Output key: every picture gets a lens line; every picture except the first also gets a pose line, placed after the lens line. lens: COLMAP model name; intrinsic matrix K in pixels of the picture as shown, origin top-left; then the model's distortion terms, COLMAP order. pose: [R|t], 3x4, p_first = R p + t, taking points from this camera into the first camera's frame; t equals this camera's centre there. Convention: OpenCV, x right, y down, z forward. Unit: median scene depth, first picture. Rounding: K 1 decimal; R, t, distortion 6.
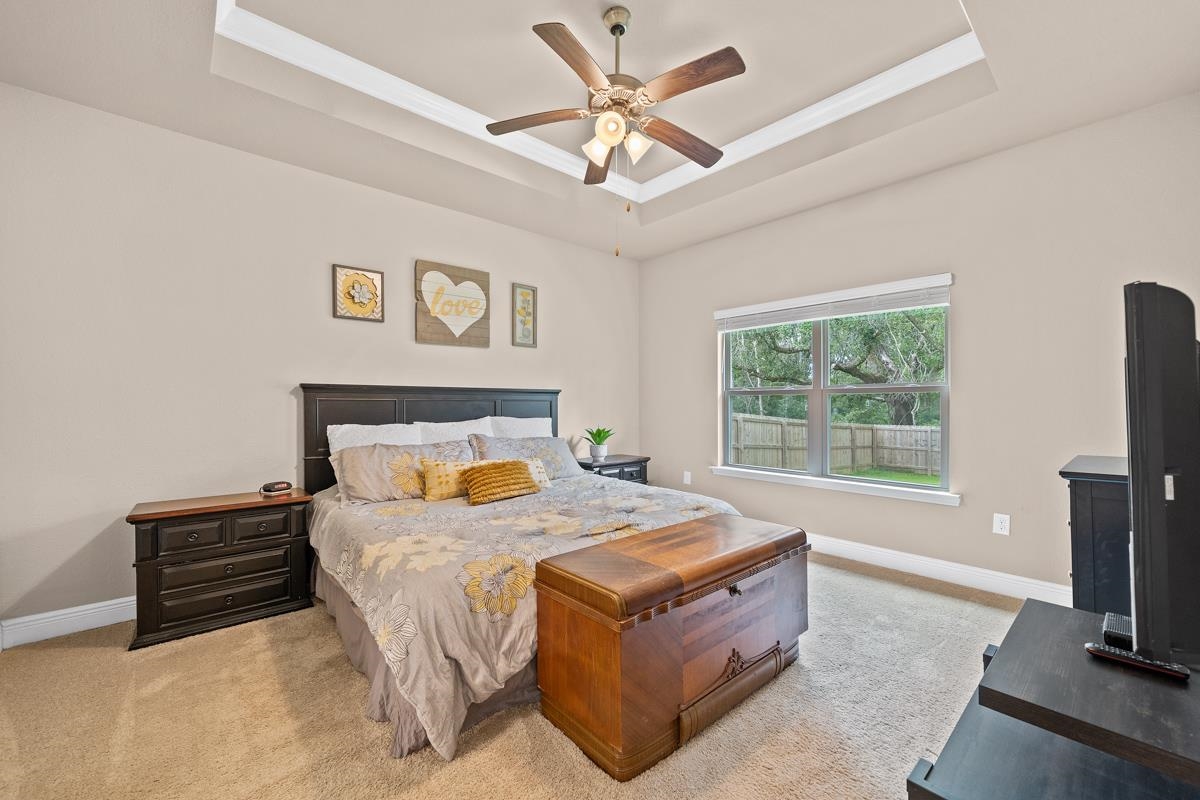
lens RADIAL K [[472.8, 0, 601.0], [0, 472.8, 402.7], [0, 0, 1]] dist [0.000347, 0.000182]
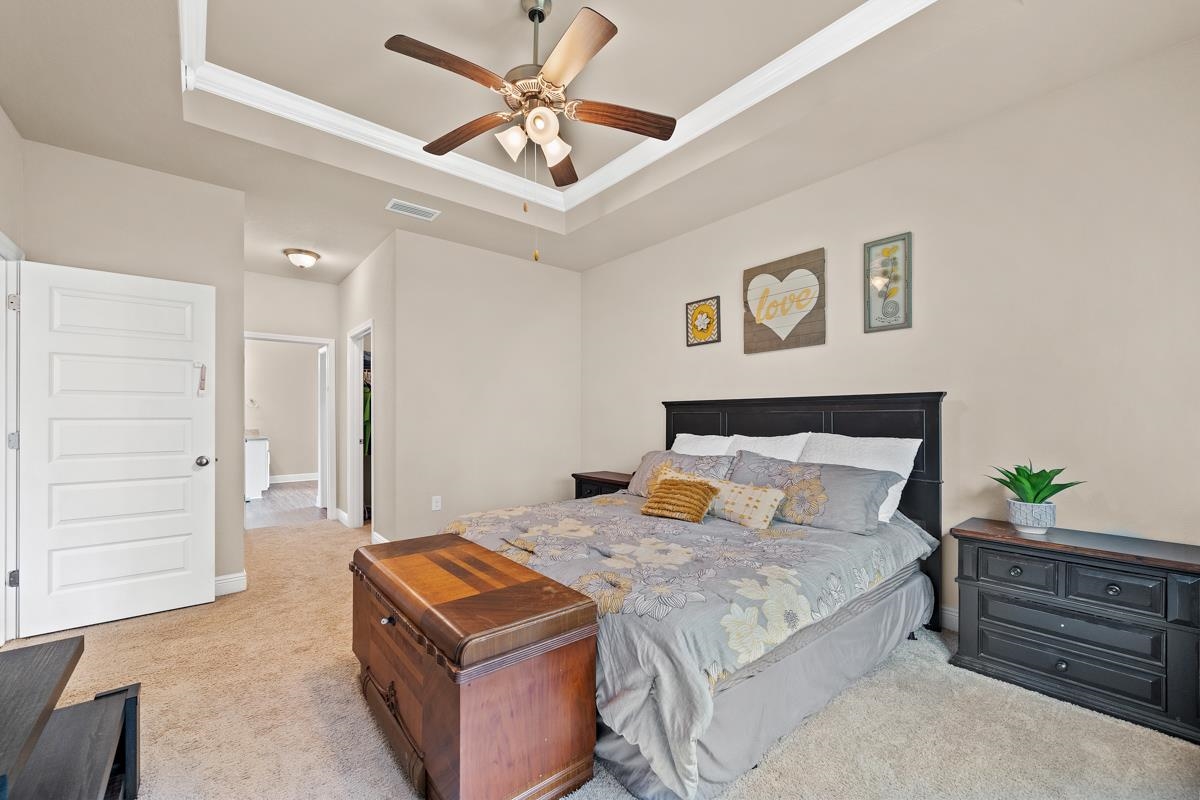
lens RADIAL K [[472.8, 0, 601.2], [0, 472.8, 408.5], [0, 0, 1]] dist [0.000347, 0.000182]
pose [[-0.030144, -0.012305, -0.999470, 0.587370], [0.011147, 0.999858, -0.012646, -0.004275], [0.999483, -0.011522, -0.030003, 0.696905]]
